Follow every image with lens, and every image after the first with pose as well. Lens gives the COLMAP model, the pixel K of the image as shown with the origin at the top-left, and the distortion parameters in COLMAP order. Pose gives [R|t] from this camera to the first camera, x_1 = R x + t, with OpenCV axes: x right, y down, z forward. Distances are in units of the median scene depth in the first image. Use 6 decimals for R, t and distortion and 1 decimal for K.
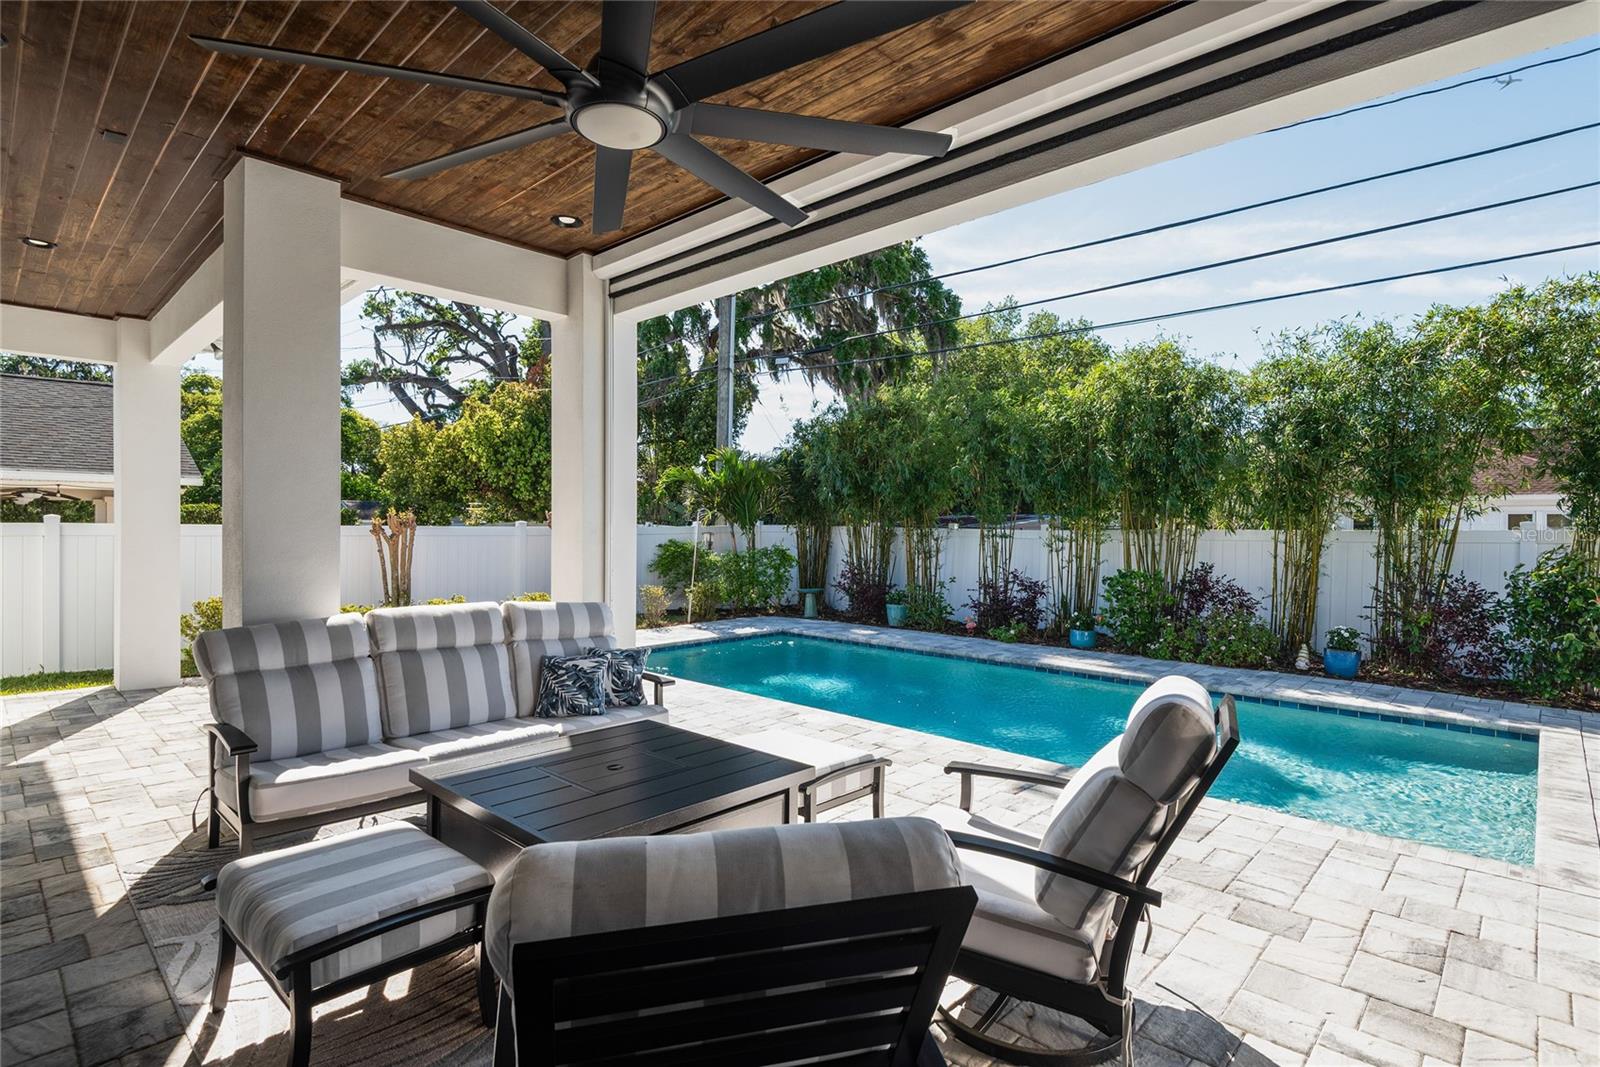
lens RADIAL K [[796.3, 0, 800.0], [0, 796.3, 533.5], [0, 0, 1]] dist [0.003545, 0.000225]
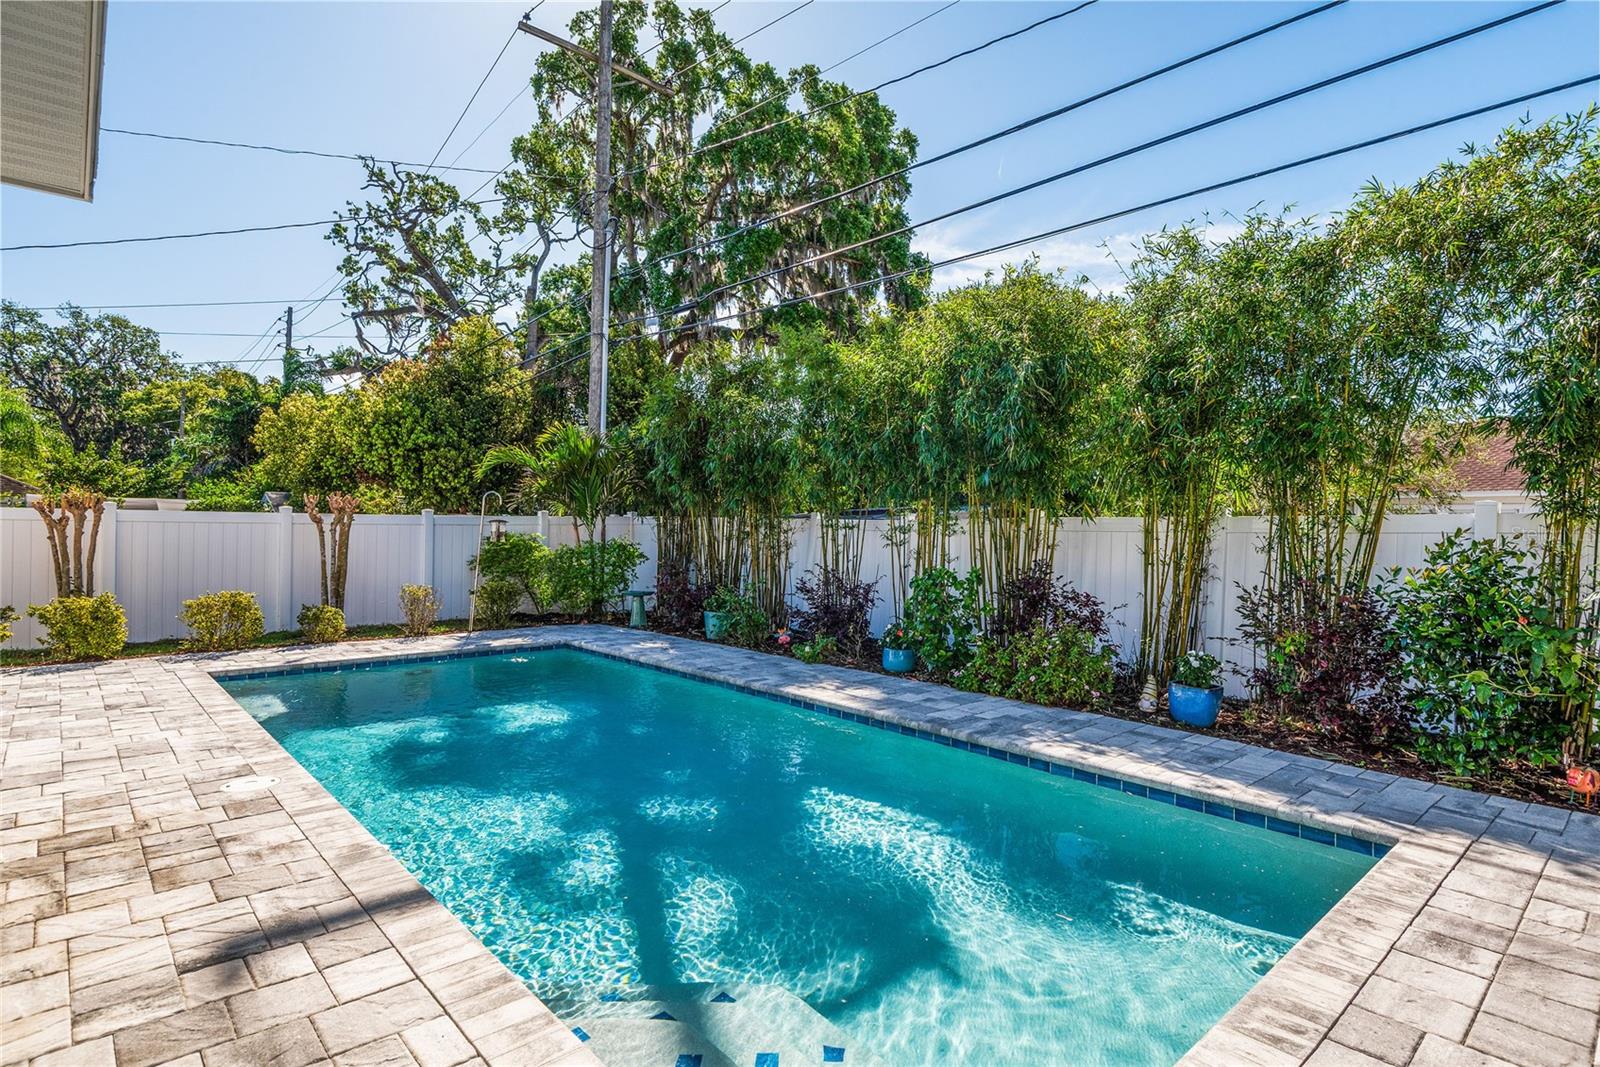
lens RADIAL K [[832.5, 0, 800.0], [0, 832.5, 533.5], [0, 0, 1]] dist [0.002861, -0.000177]
pose [[0.997697, 0.005209, -0.067626, 0.293856], [-0.005429, 0.999981, -0.003075, 0.014294], [0.067609, 0.003435, 0.997706, 0.195060]]
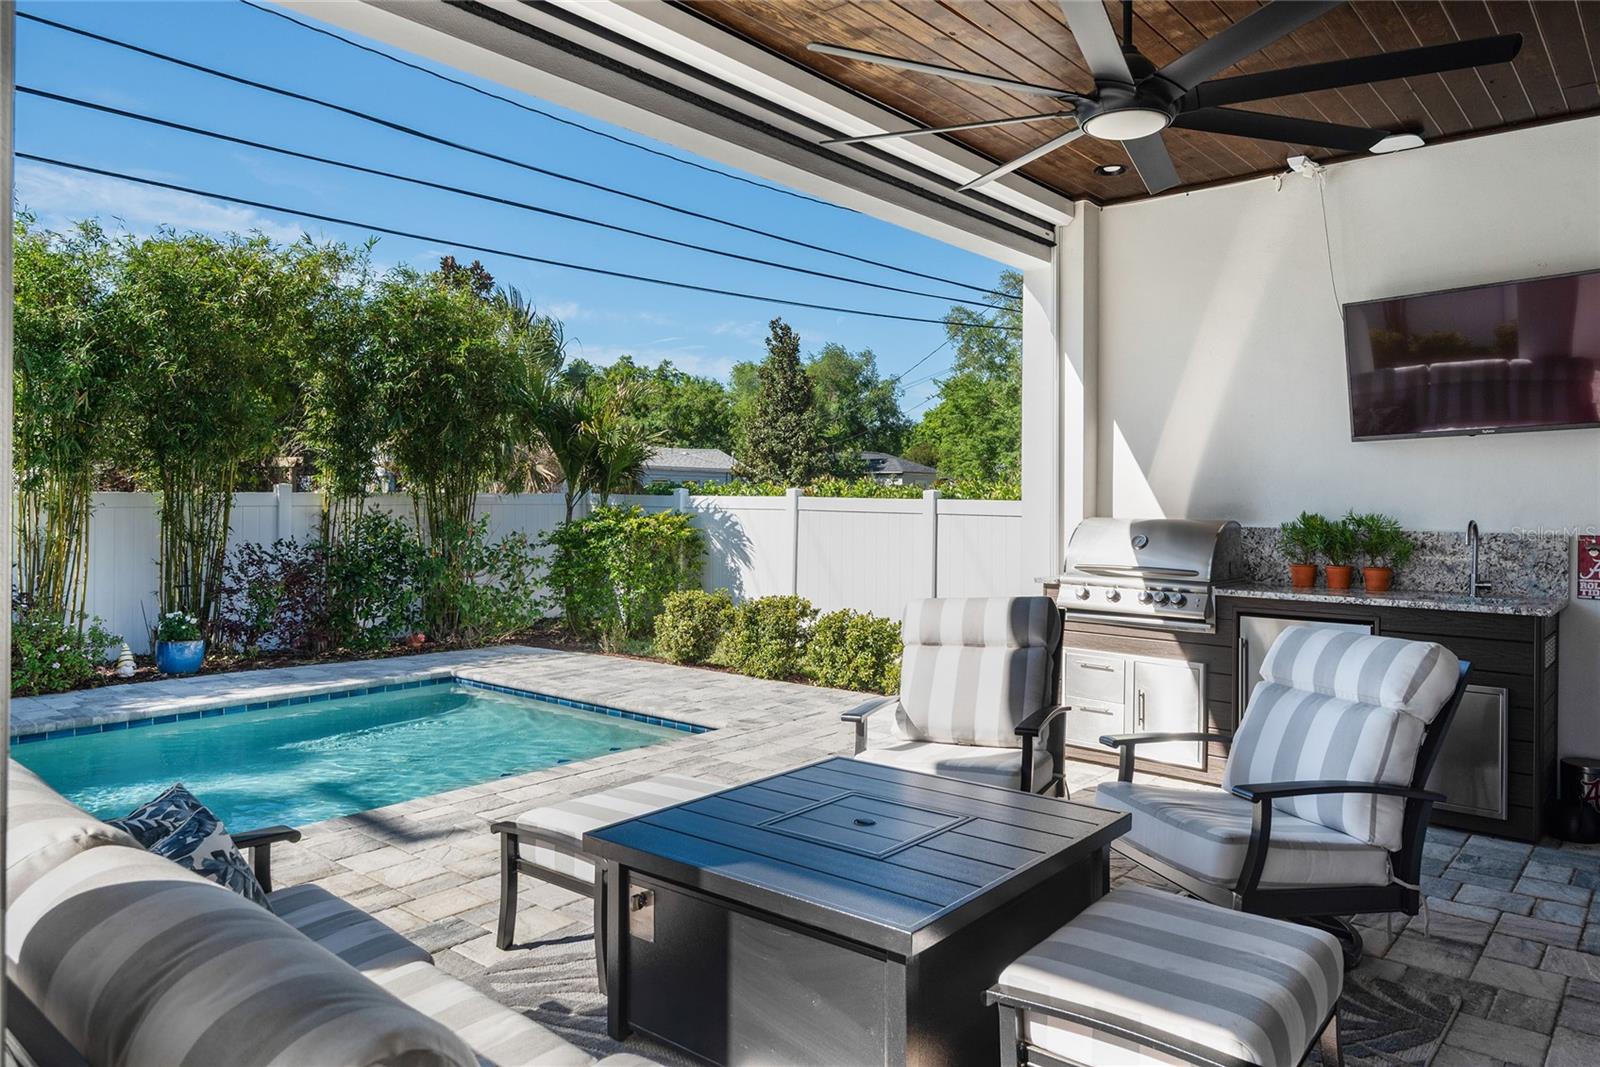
lens RADIAL K [[1079.8, 0, 800.0], [0, 1079.8, 533.5], [0, 0, 1]] dist [0.000078, -0.000007]
pose [[-0.066393, -0.031750, 0.997288, -0.331626], [0.002321, 0.999486, 0.031975, -0.000036], [-0.997791, 0.004437, -0.066285, 0.308751]]
